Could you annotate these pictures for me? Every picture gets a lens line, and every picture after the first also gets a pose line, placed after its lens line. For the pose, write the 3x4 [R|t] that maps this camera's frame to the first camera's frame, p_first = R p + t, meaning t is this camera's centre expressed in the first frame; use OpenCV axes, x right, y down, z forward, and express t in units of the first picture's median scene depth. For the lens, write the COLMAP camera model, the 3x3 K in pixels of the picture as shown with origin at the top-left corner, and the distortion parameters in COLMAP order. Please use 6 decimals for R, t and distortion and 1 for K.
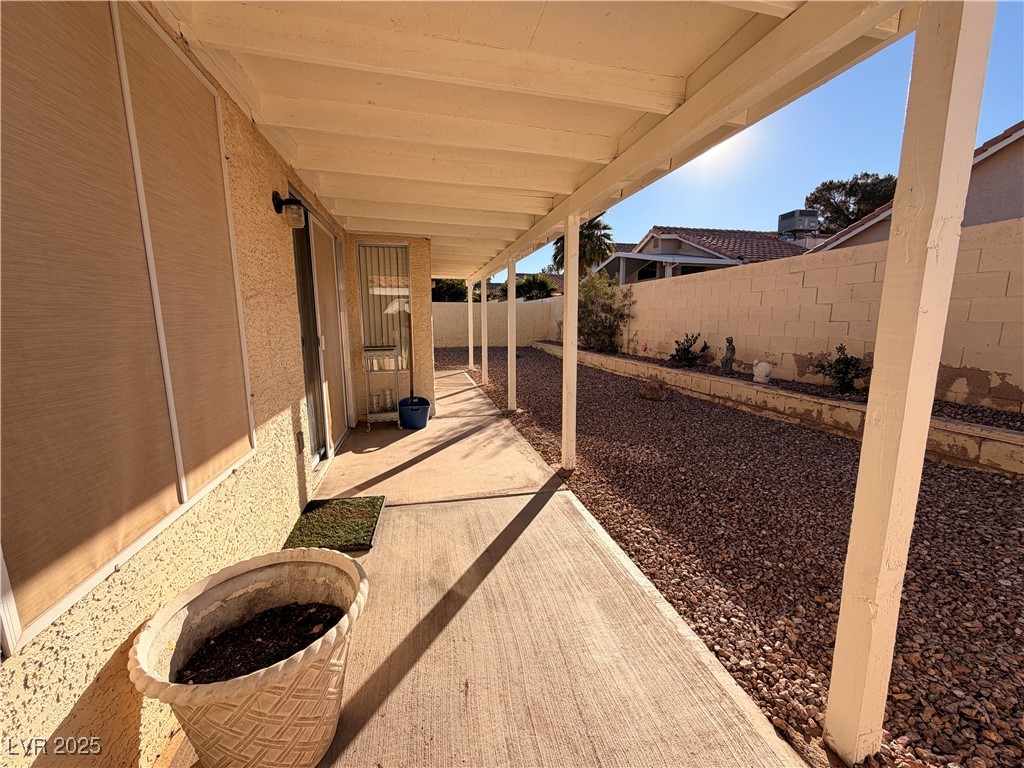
lens RADIAL K [[412.1, 0, 514.3], [0, 412.1, 384.4], [0, 0, 1]] dist [-0.000323, -0.000290]
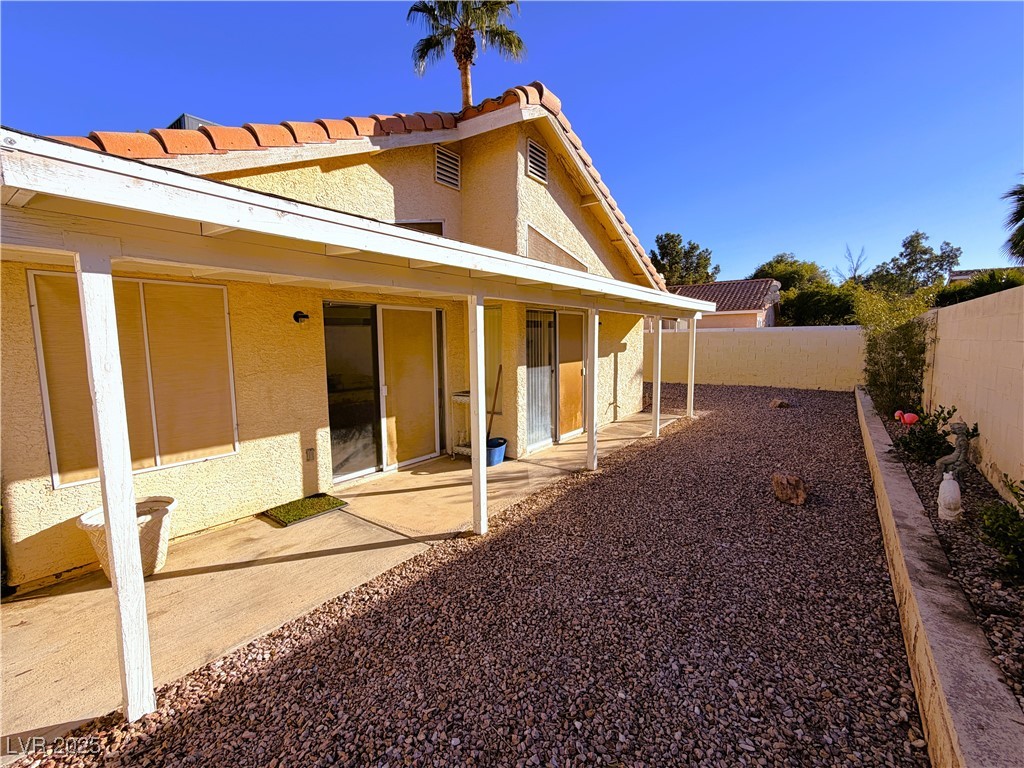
lens RADIAL K [[450.2, 0, 510.1], [0, 450.2, 384.6], [0, 0, 1]] dist [-0.001889, -0.000130]
pose [[0.647371, 0.072209, -0.758747, 1.045073], [-0.110810, 0.993842, 0.000038, -0.176567], [0.754077, 0.084052, 0.651385, 0.310147]]
